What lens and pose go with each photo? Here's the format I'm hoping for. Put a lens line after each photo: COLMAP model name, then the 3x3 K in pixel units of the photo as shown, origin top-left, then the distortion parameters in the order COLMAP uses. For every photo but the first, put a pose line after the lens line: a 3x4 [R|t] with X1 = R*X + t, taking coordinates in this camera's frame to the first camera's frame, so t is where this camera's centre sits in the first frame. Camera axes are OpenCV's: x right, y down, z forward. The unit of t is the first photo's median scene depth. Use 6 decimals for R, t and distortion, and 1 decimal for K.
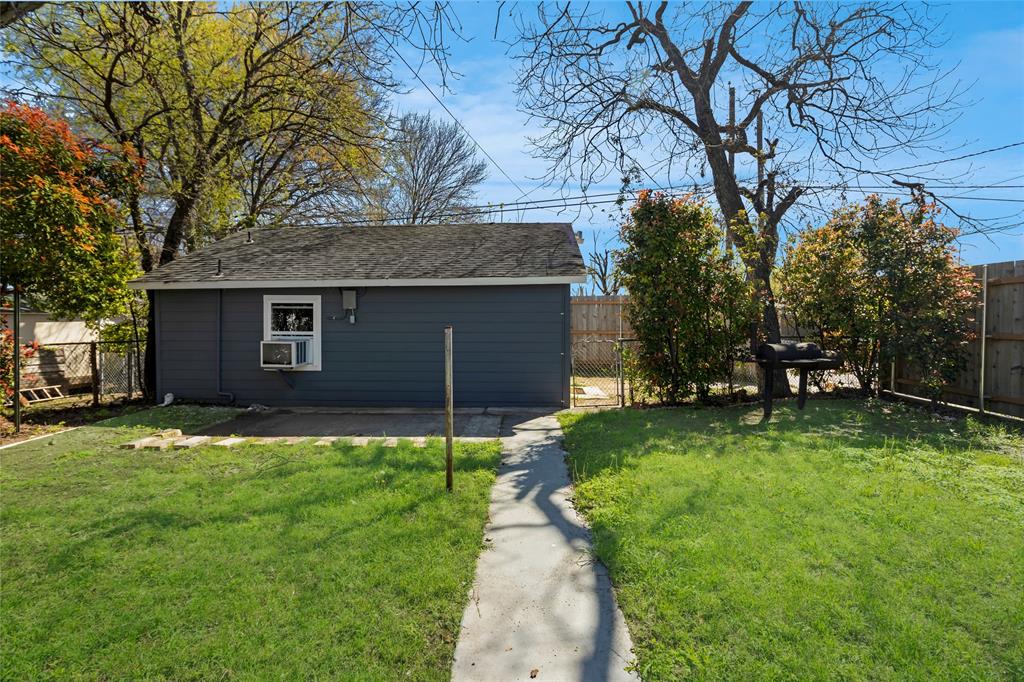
lens RADIAL K [[471.2, 0, 511.3], [0, 471.2, 327.7], [0, 0, 1]] dist [0.000898, 0.000289]
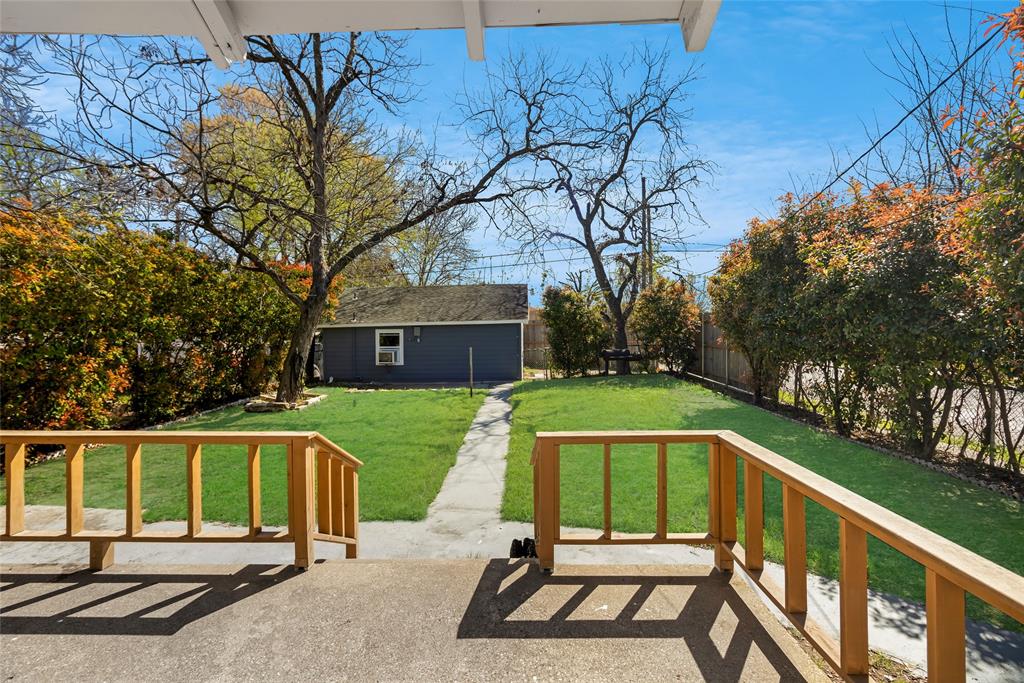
lens RADIAL K [[471.2, 0, 511.3], [0, 471.2, 328.2], [0, 0, 1]] dist [0.000898, 0.000289]
pose [[0.999816, -0.014811, 0.012211, 0.050260], [0.014907, 0.999859, -0.007788, -0.050012], [-0.012094, 0.007968, 0.999895, -1.096045]]
